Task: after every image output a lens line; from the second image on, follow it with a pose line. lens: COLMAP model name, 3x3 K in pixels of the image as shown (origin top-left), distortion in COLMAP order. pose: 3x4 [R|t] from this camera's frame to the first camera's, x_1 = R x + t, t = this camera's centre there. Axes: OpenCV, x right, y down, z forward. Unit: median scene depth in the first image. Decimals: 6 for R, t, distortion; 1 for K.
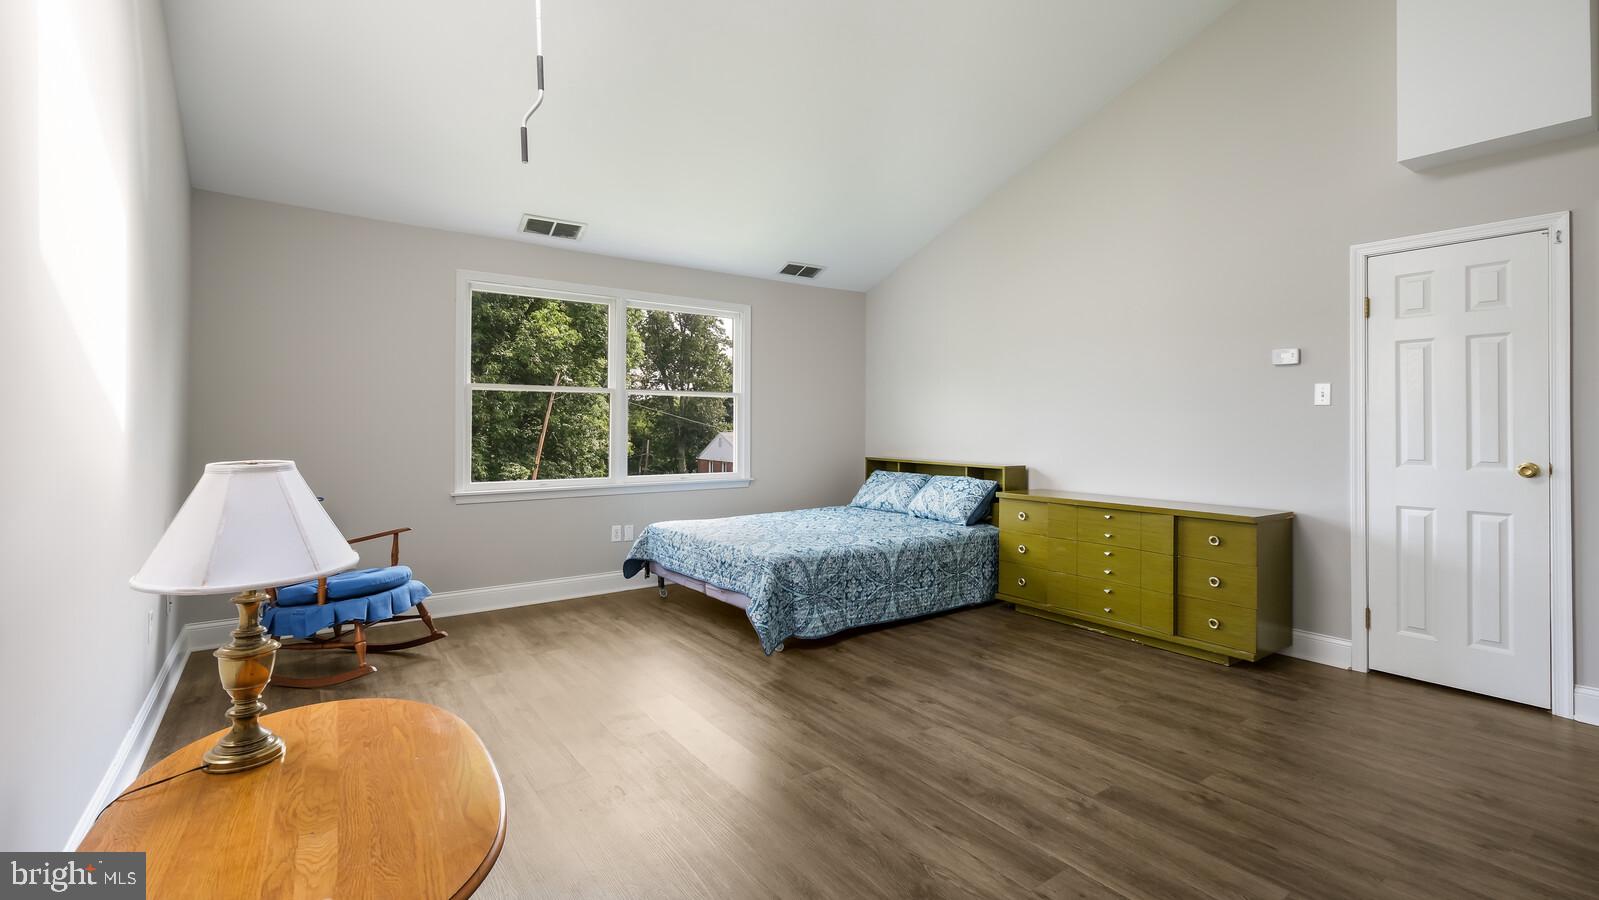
lens RADIAL K [[698.1, 0, 797.5], [0, 698.1, 422.9], [0, 0, 1]] dist [-0.000635, -0.000202]
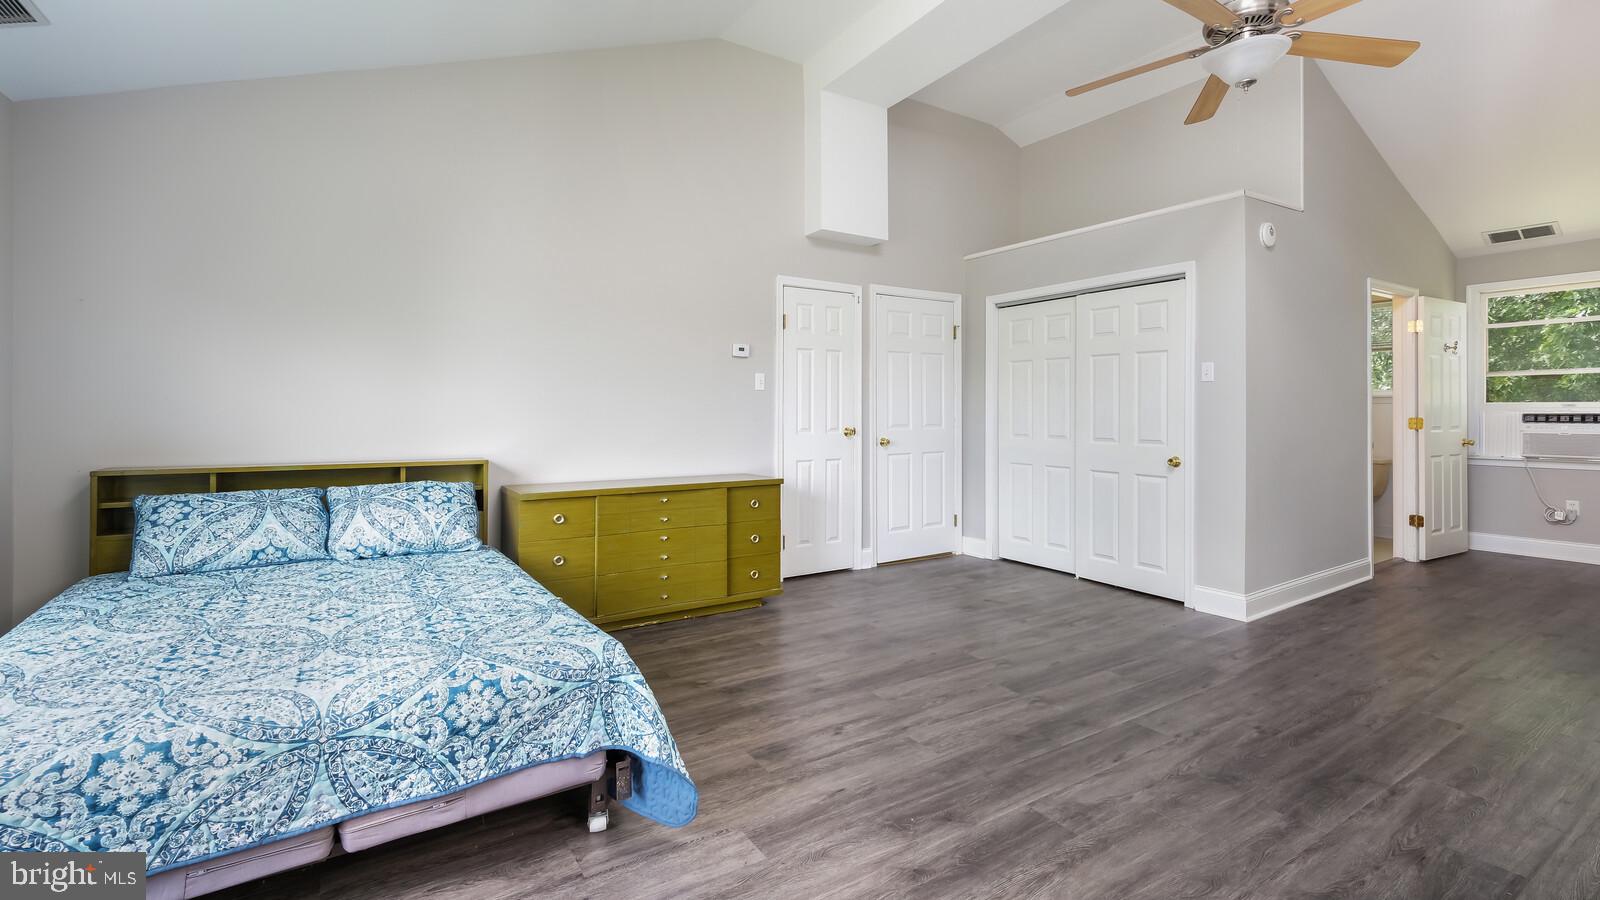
lens RADIAL K [[696.9, 0, 796.7], [0, 696.9, 408.1], [0, 0, 1]] dist [0.001960, 0.000348]
pose [[0.064345, -0.001926, 0.997926, -0.544821], [-0.006575, 0.999976, 0.002354, 0.004958], [-0.997906, -0.006712, 0.064330, 0.820936]]
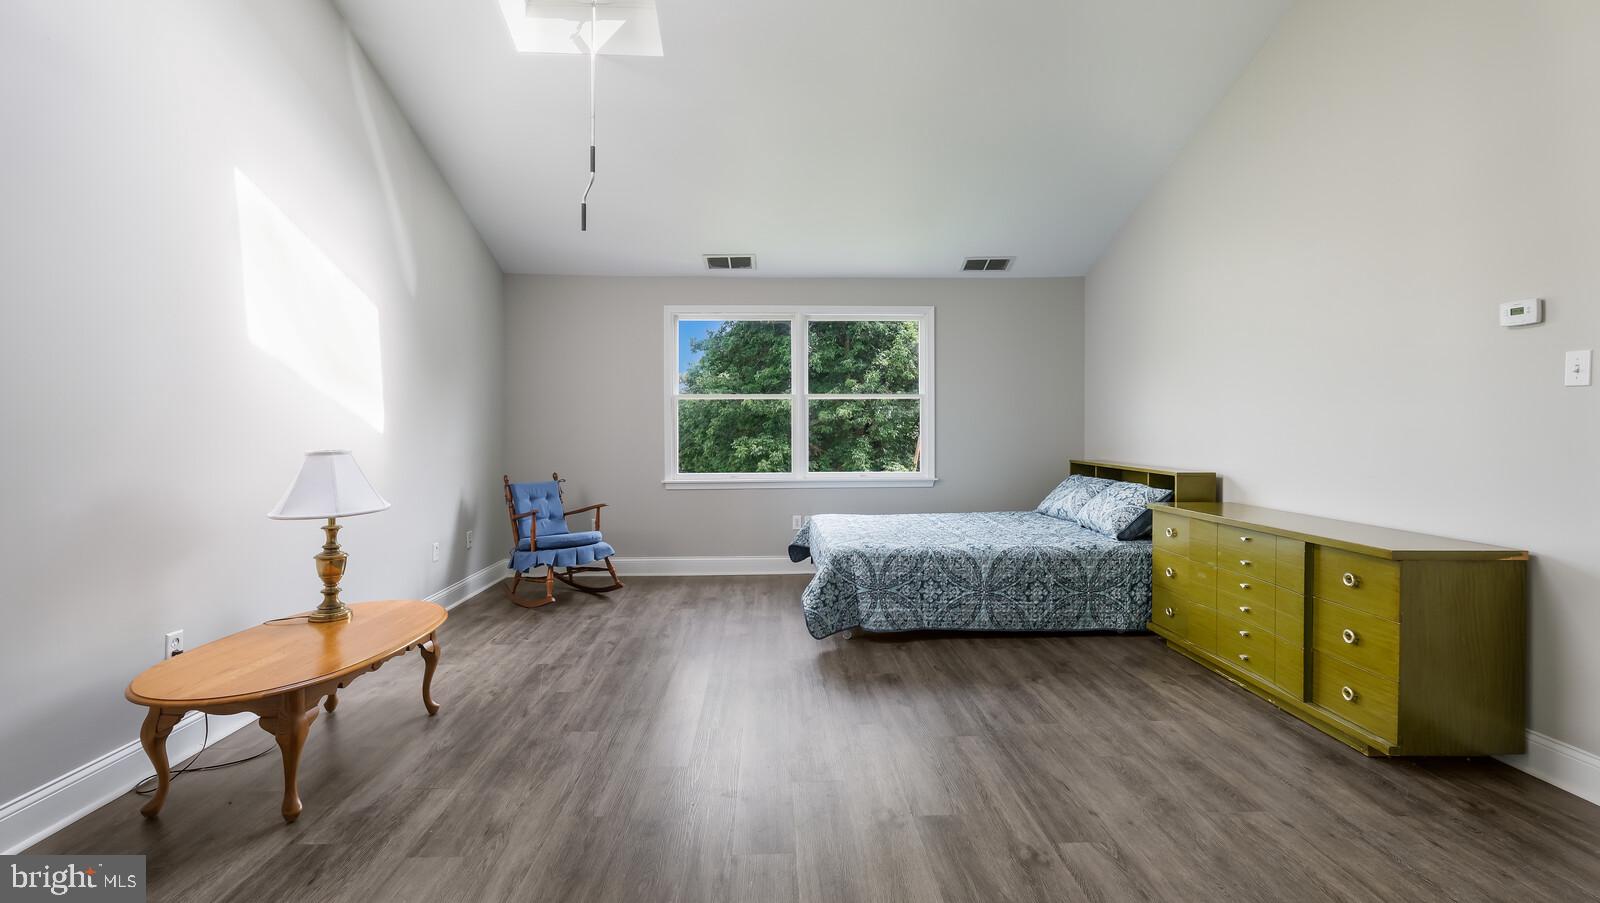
lens RADIAL K [[699.1, 0, 799.4], [0, 699.1, 435.3], [0, 0, 1]] dist [0.001046, -0.000070]
pose [[0.832541, -0.001580, -0.553961, 0.502506], [0.009826, 0.999881, 0.011916, 0.004809], [0.553876, -0.015364, 0.832457, 0.080895]]
